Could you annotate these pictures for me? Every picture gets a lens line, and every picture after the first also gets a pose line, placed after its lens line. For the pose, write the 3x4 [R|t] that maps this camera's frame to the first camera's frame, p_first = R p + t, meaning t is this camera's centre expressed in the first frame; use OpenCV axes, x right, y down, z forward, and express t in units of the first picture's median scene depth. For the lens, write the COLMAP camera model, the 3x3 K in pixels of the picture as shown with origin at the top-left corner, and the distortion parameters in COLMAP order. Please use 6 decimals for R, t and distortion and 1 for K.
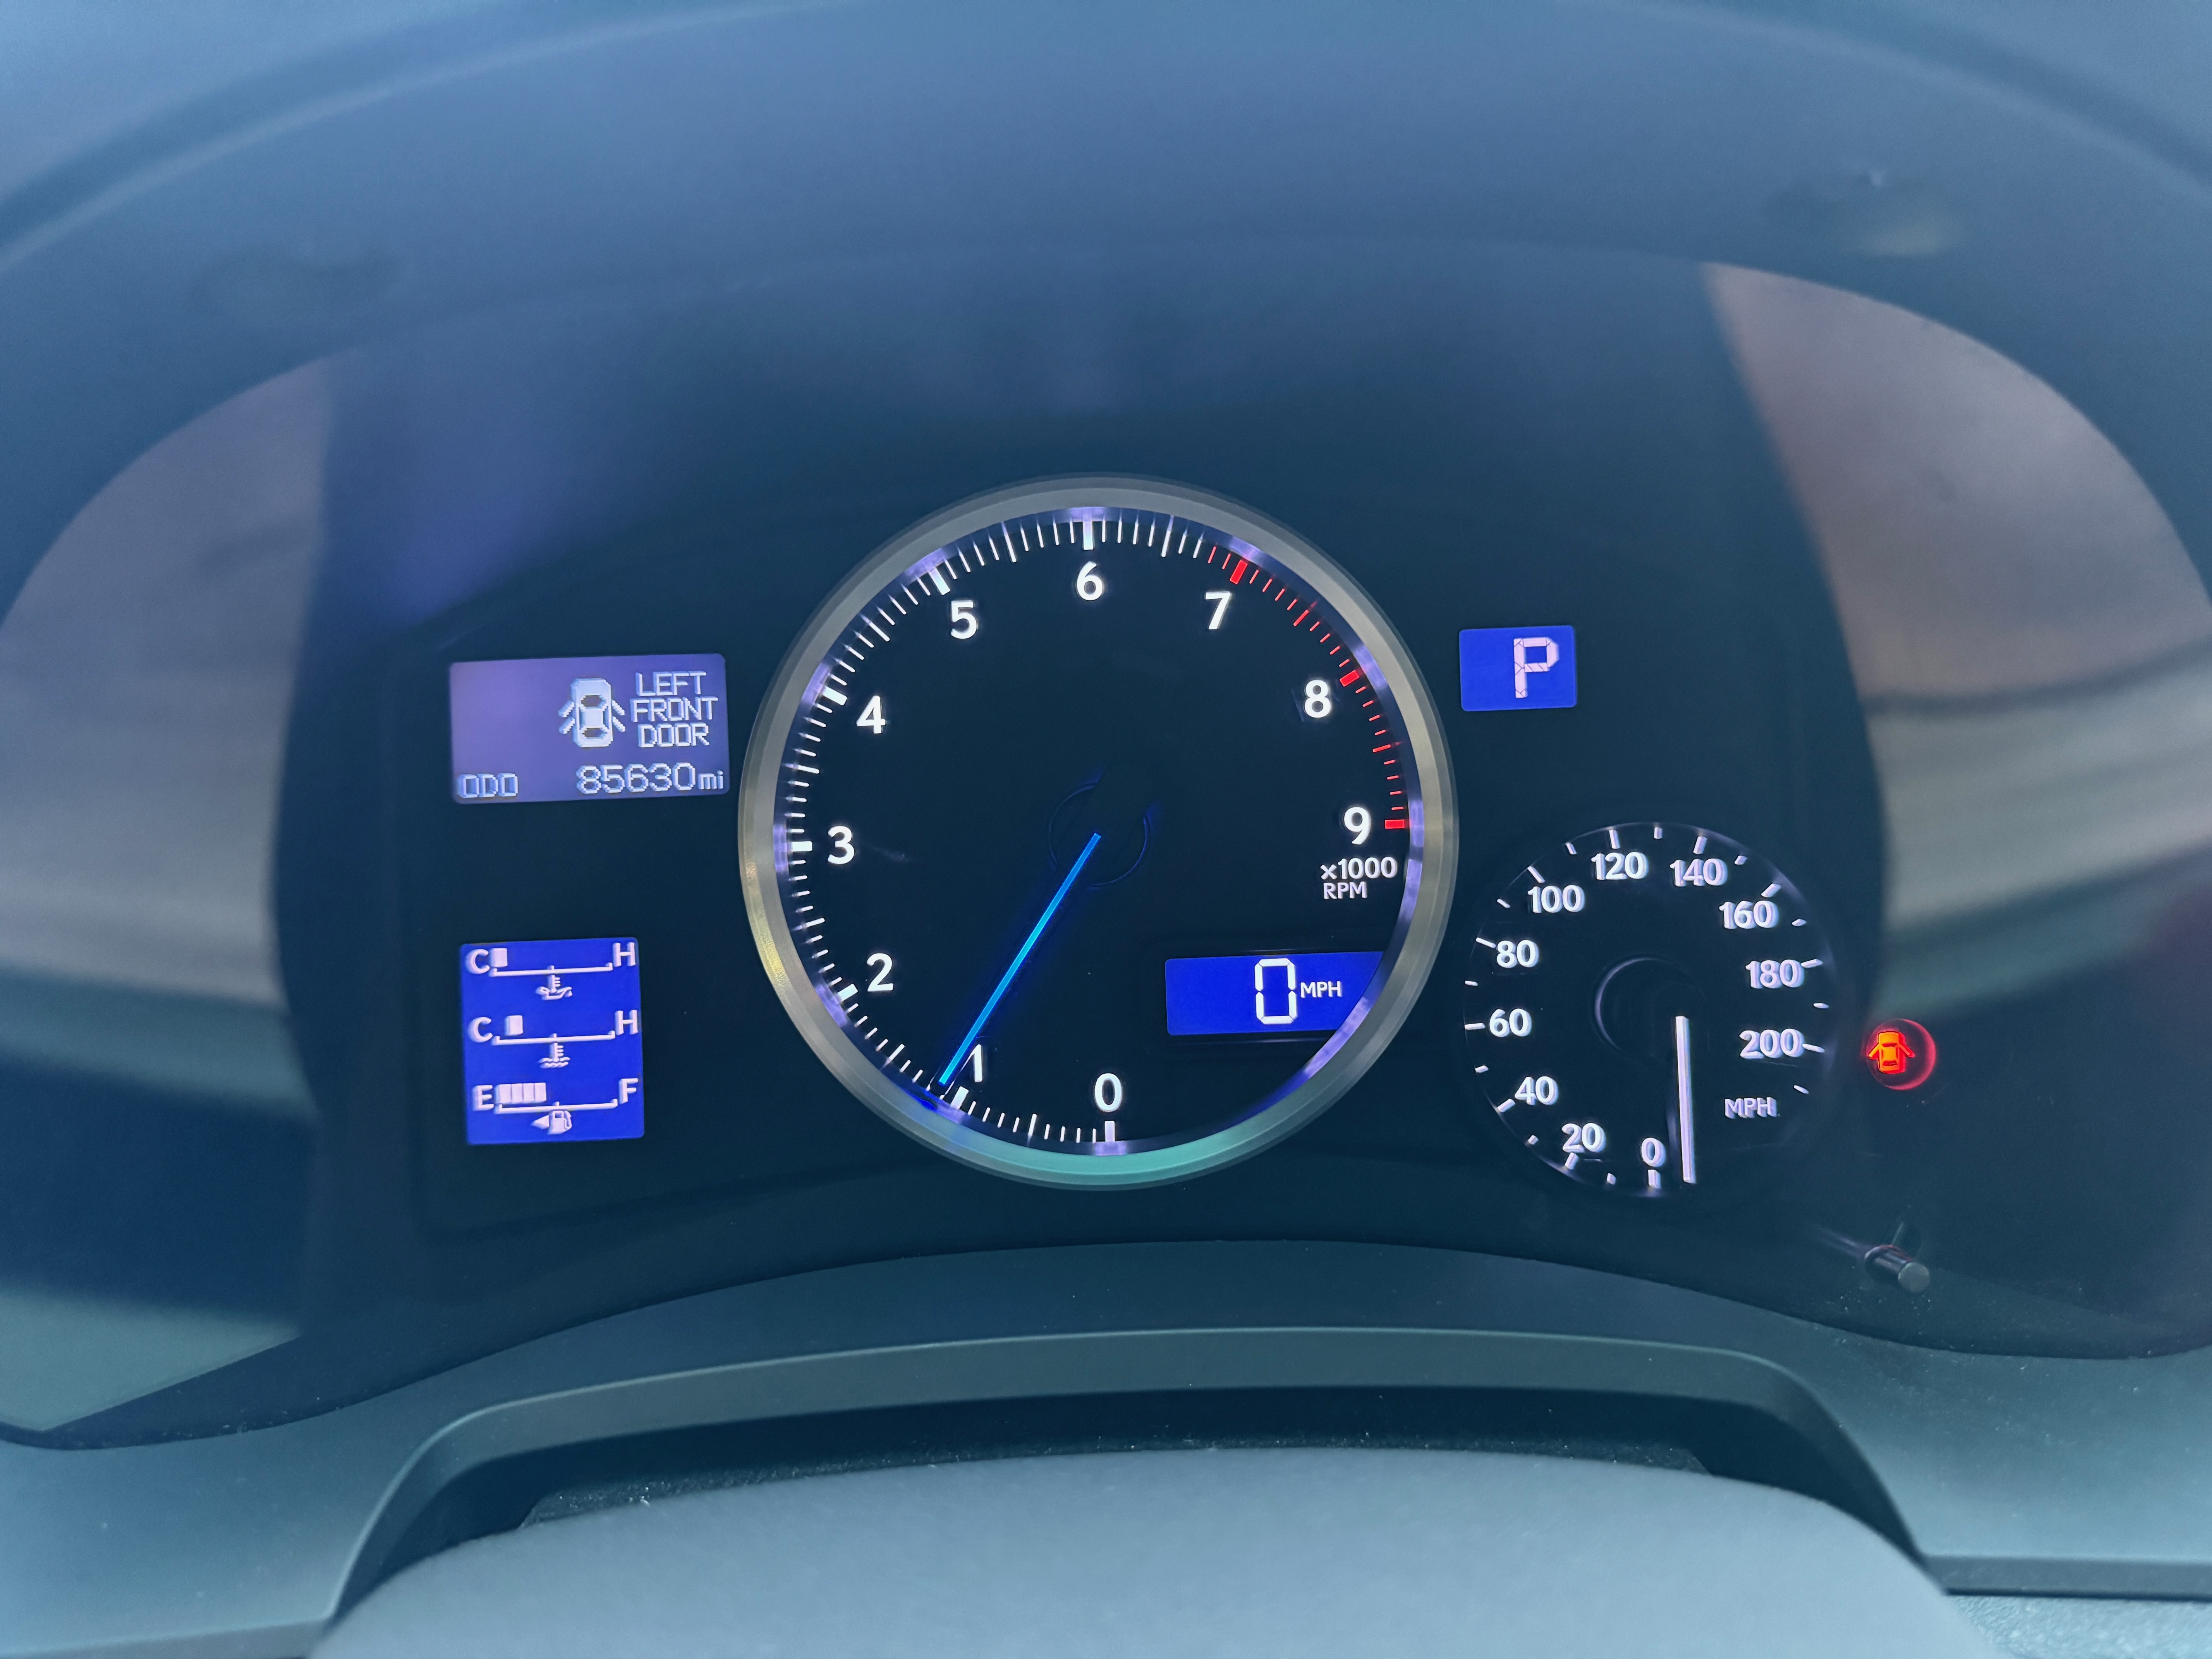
lens RADIAL K [[1591.6, 0, 1105.7], [0, 1591.6, 828.8], [0, 0, 1]] dist [0.020682, -0.049517]
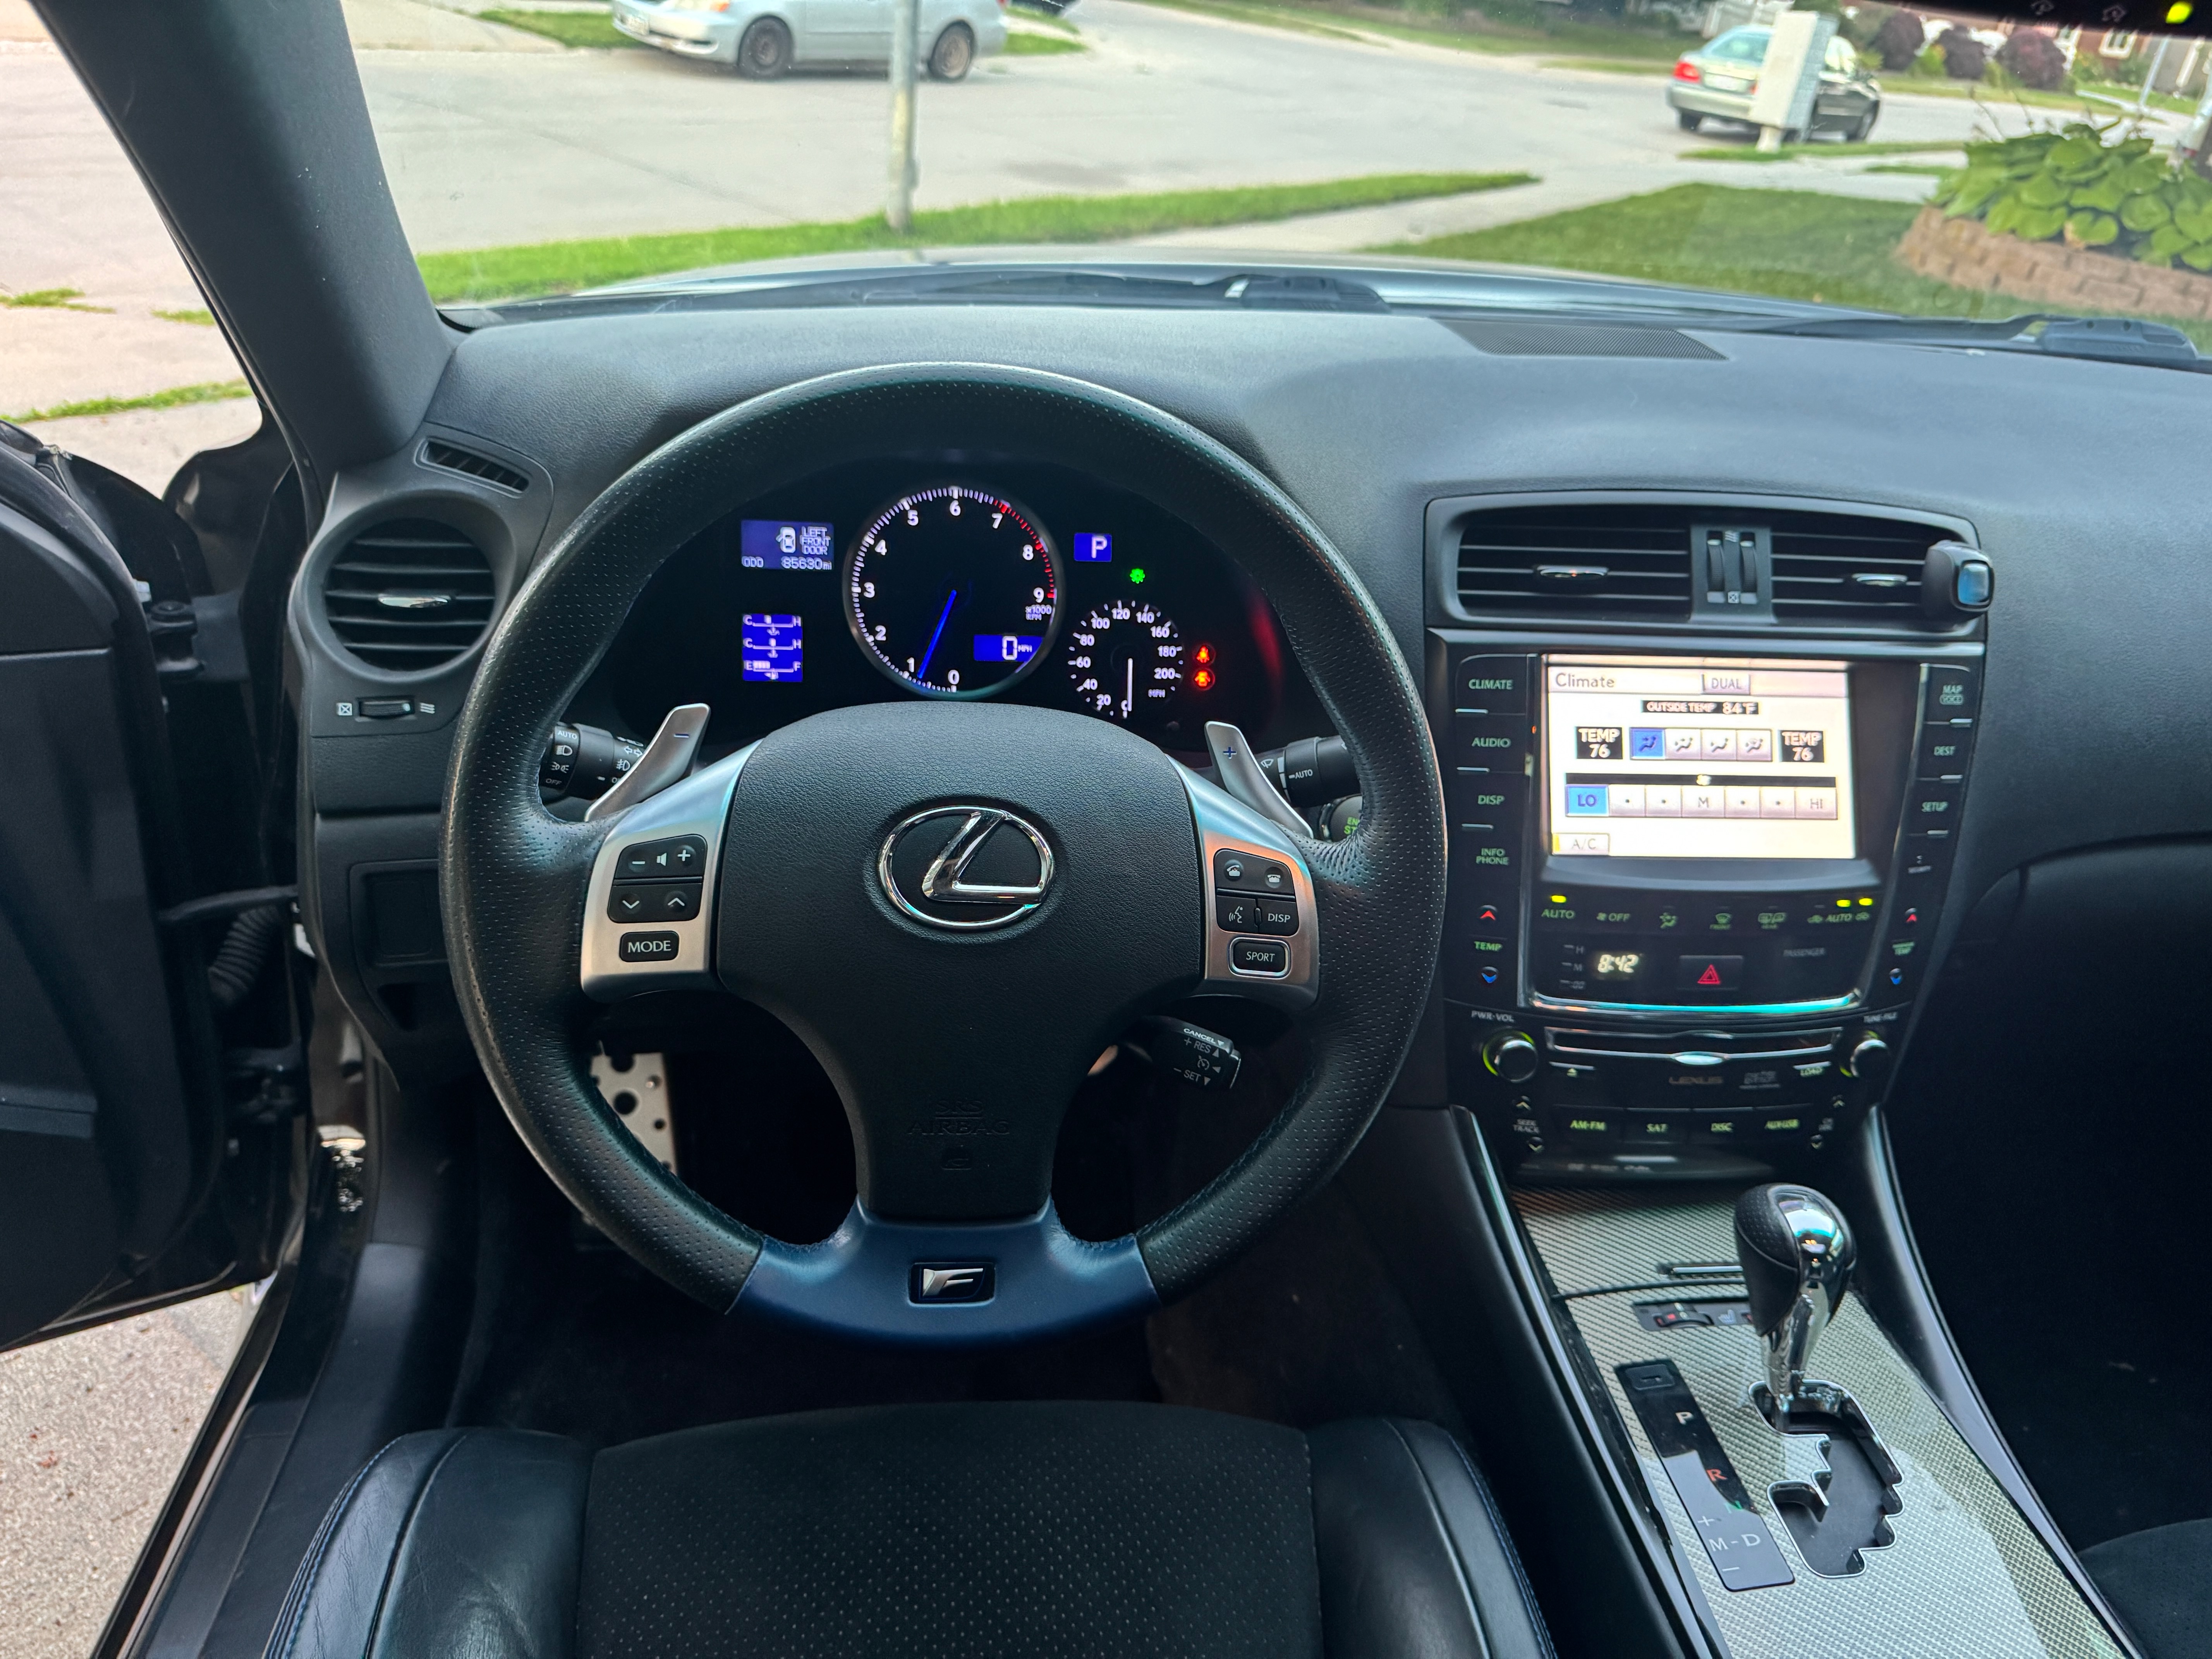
lens RADIAL K [[1591.6, 0, 1146.6], [0, 1591.6, 877.8], [0, 0, 1]] dist [0.020682, -0.049517]
pose [[0.991295, 0.045620, 0.123502, 0.008872], [-0.067128, 0.982092, 0.176035, -0.021649], [-0.113260, -0.182793, 0.976606, -2.163017]]
